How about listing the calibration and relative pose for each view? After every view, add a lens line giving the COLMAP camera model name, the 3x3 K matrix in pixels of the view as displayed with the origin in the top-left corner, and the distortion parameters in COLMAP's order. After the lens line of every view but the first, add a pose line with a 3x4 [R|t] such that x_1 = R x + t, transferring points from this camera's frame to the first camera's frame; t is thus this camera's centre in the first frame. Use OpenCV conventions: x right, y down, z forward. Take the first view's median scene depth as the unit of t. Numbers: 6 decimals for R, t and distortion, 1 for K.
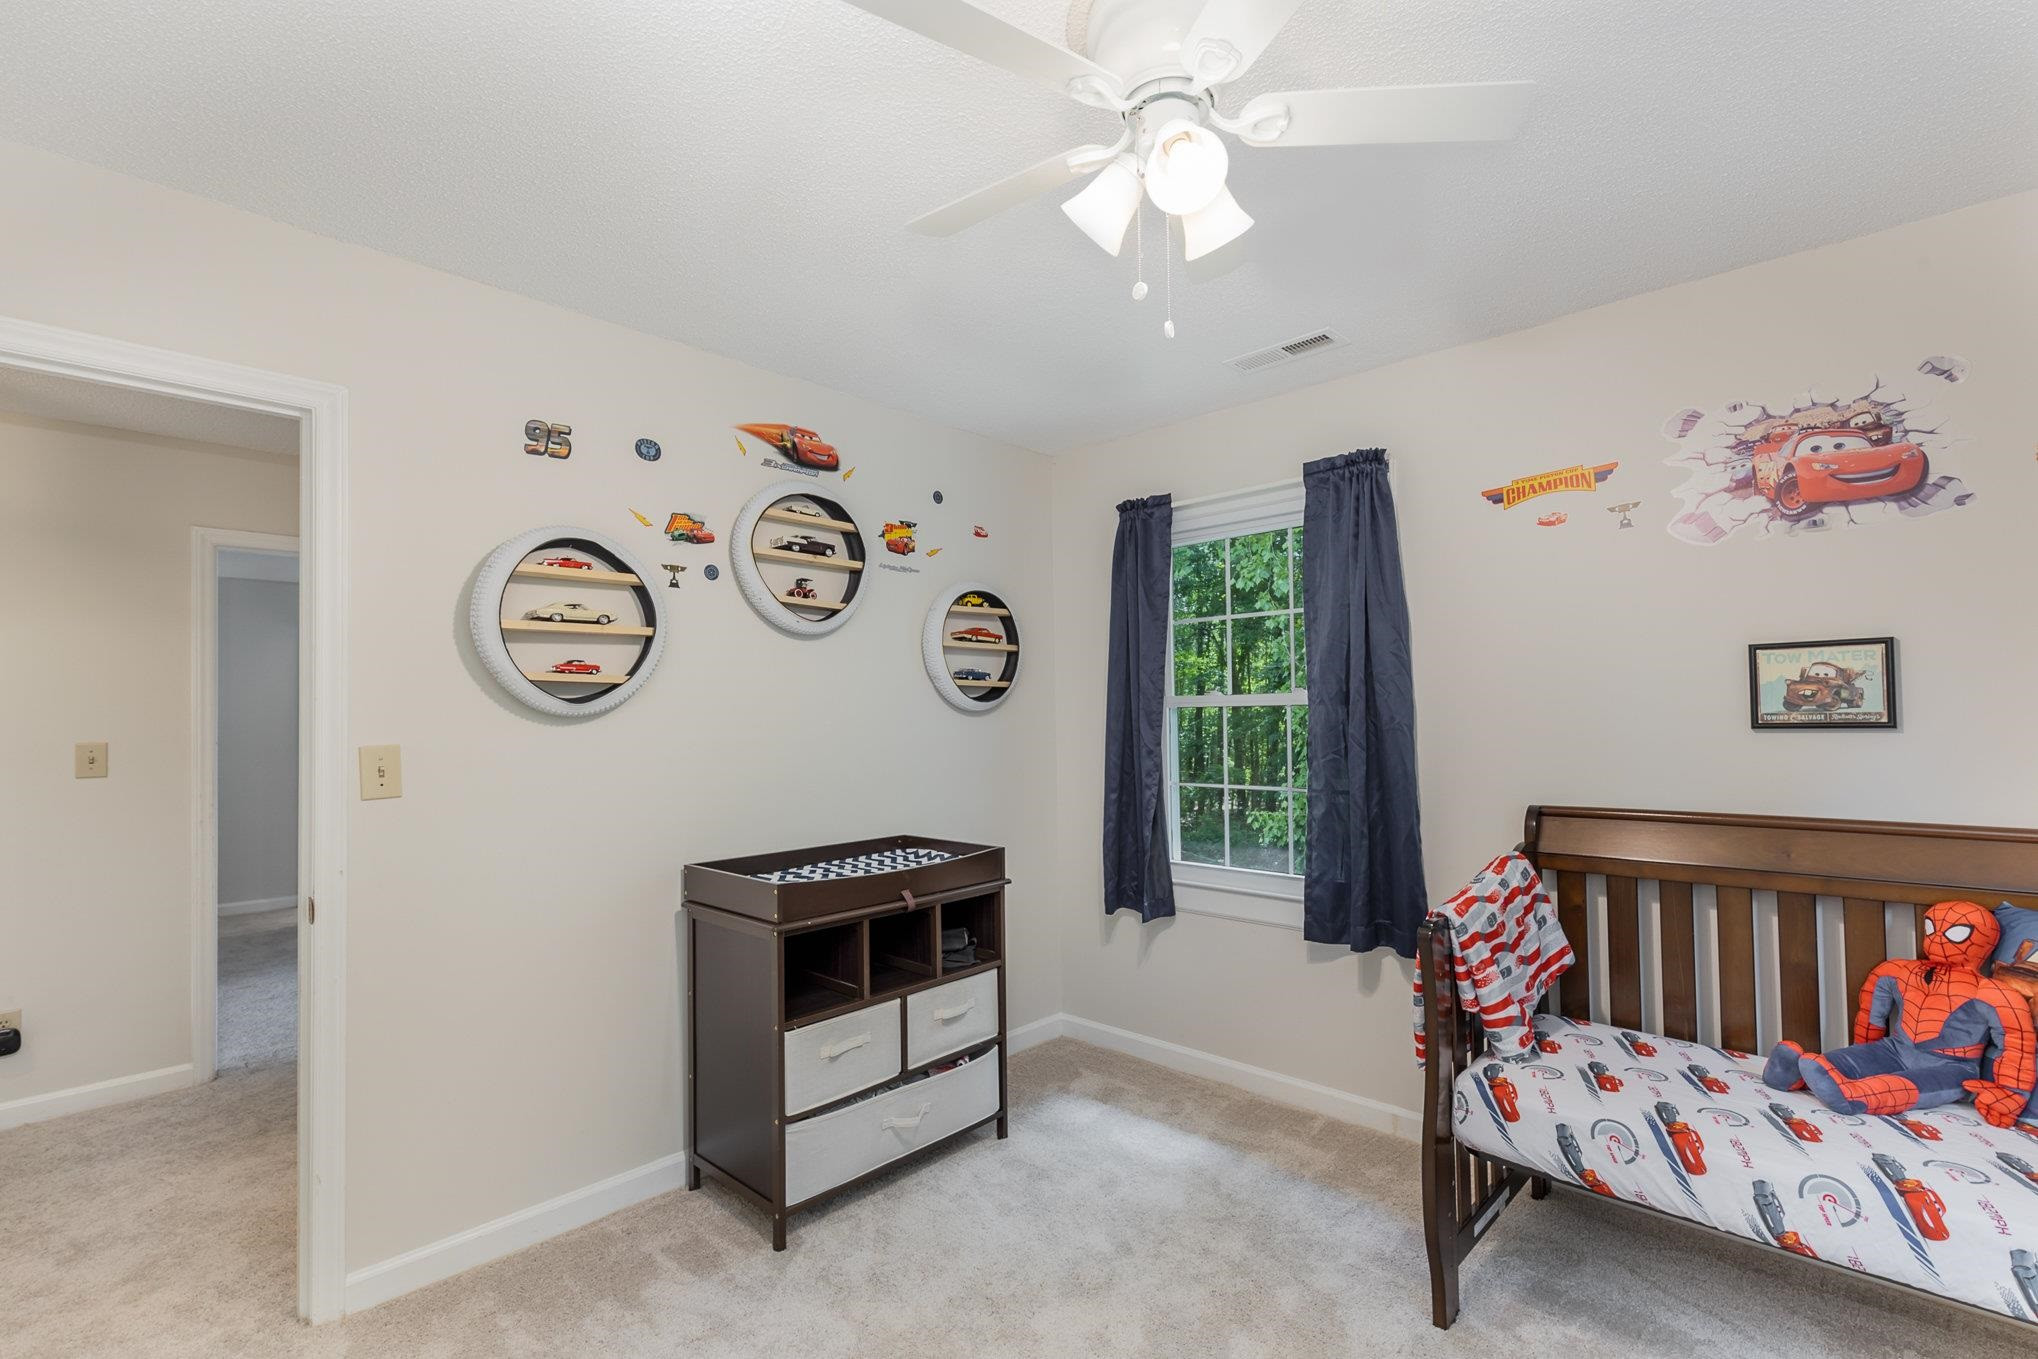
lens RADIAL K [[928.6, 0, 1023.6], [0, 928.6, 693.1], [0, 0, 1]] dist [-0.020720, 0.000141]
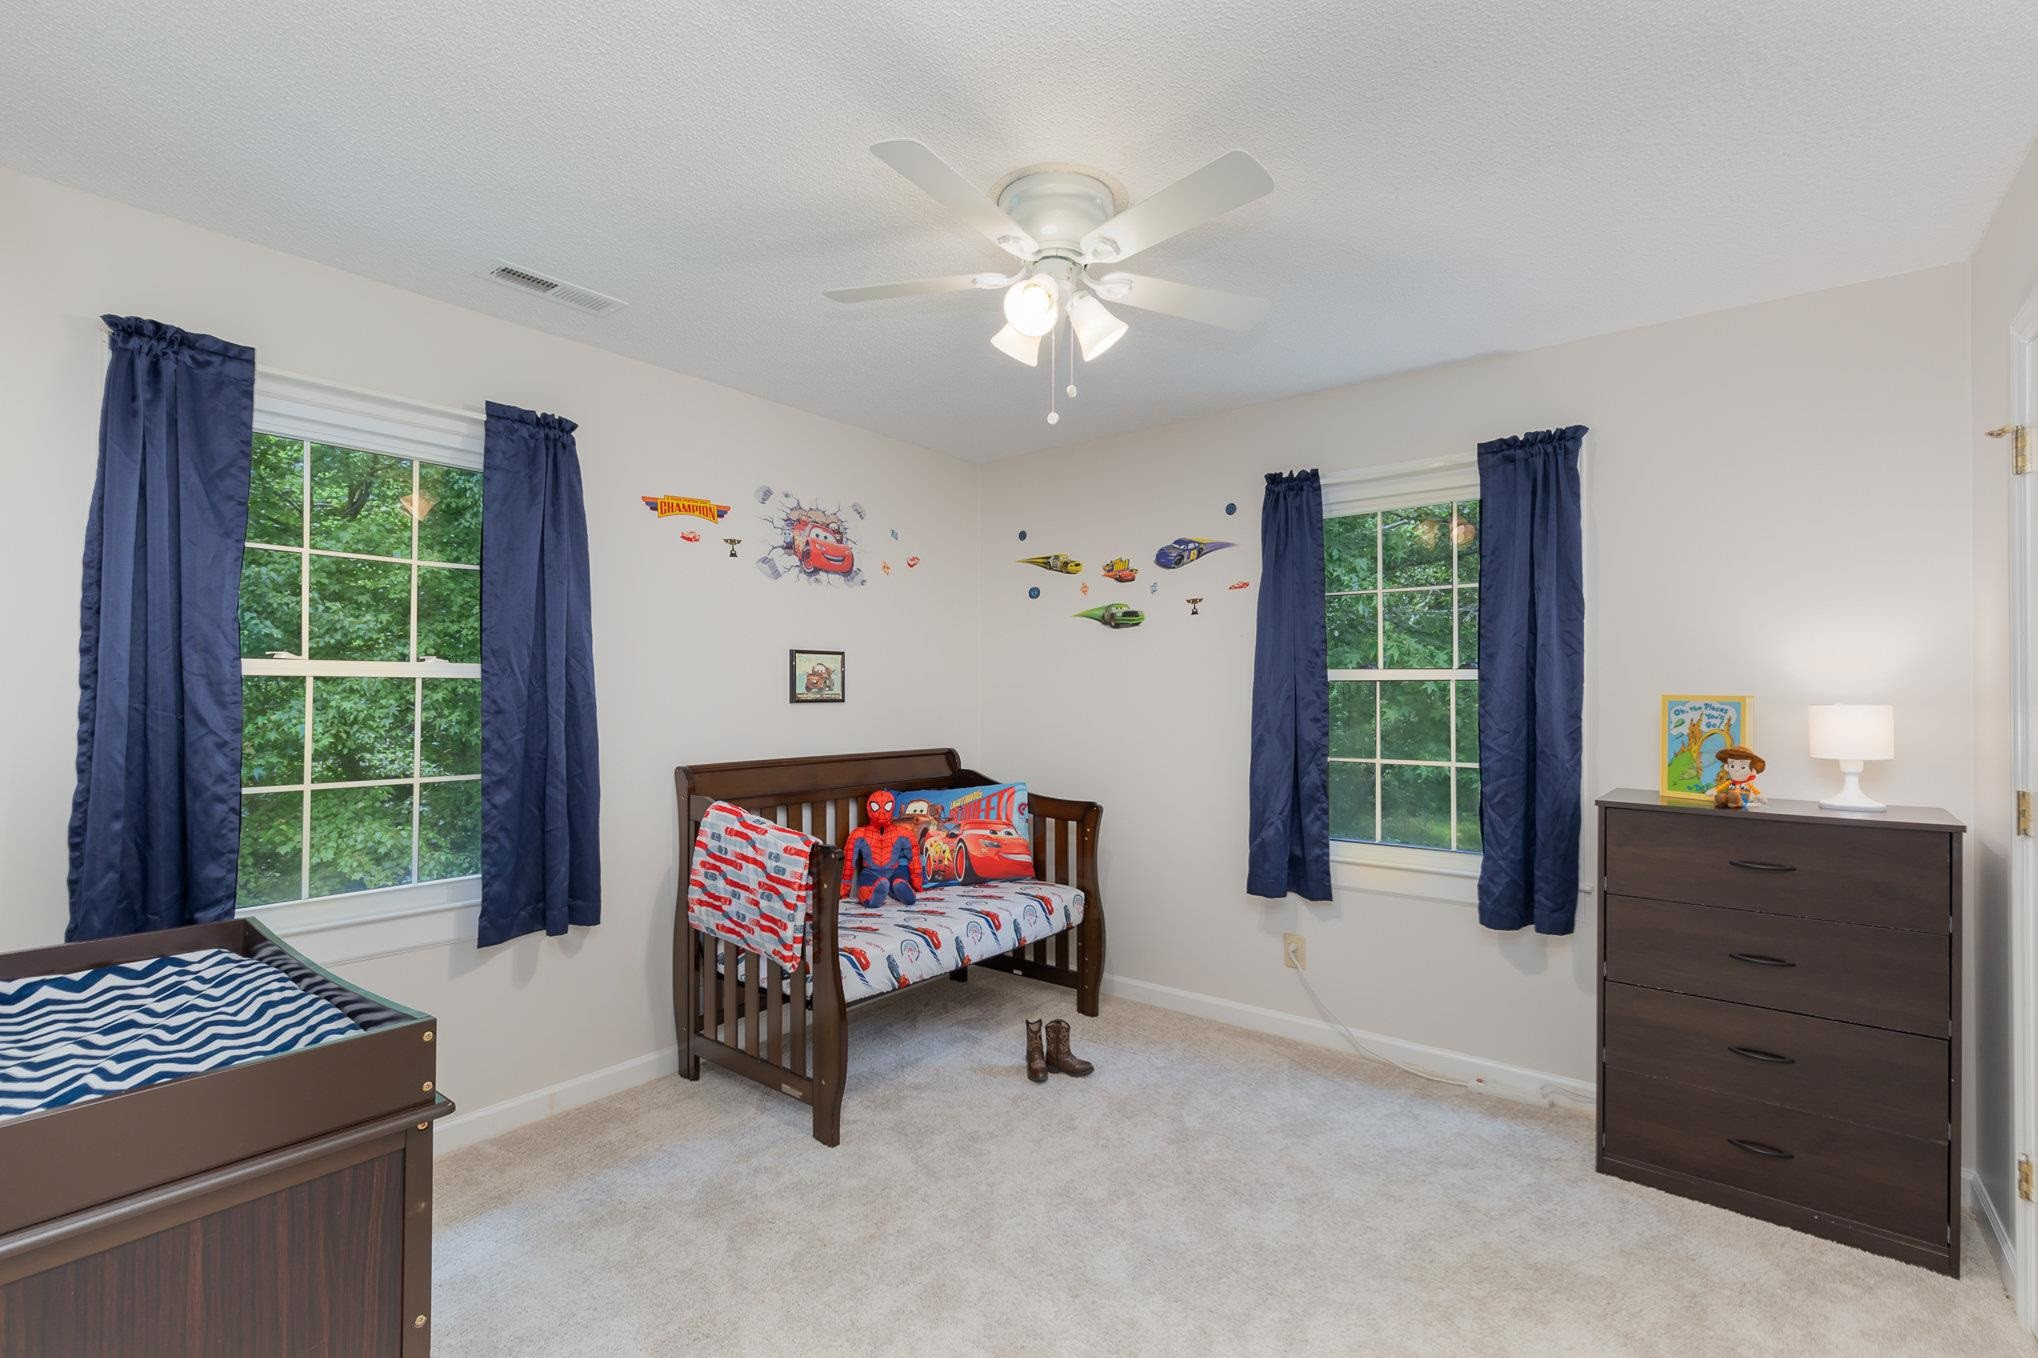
lens RADIAL K [[928.6, 0, 1006.6], [0, 928.6, 679.4], [0, 0, 1]] dist [-0.020720, 0.000141]
pose [[-0.129031, 0.022952, 0.991375, -0.844571], [-0.030661, 0.999162, -0.027123, 0.030786], [-0.991166, -0.033896, -0.128220, 0.851424]]
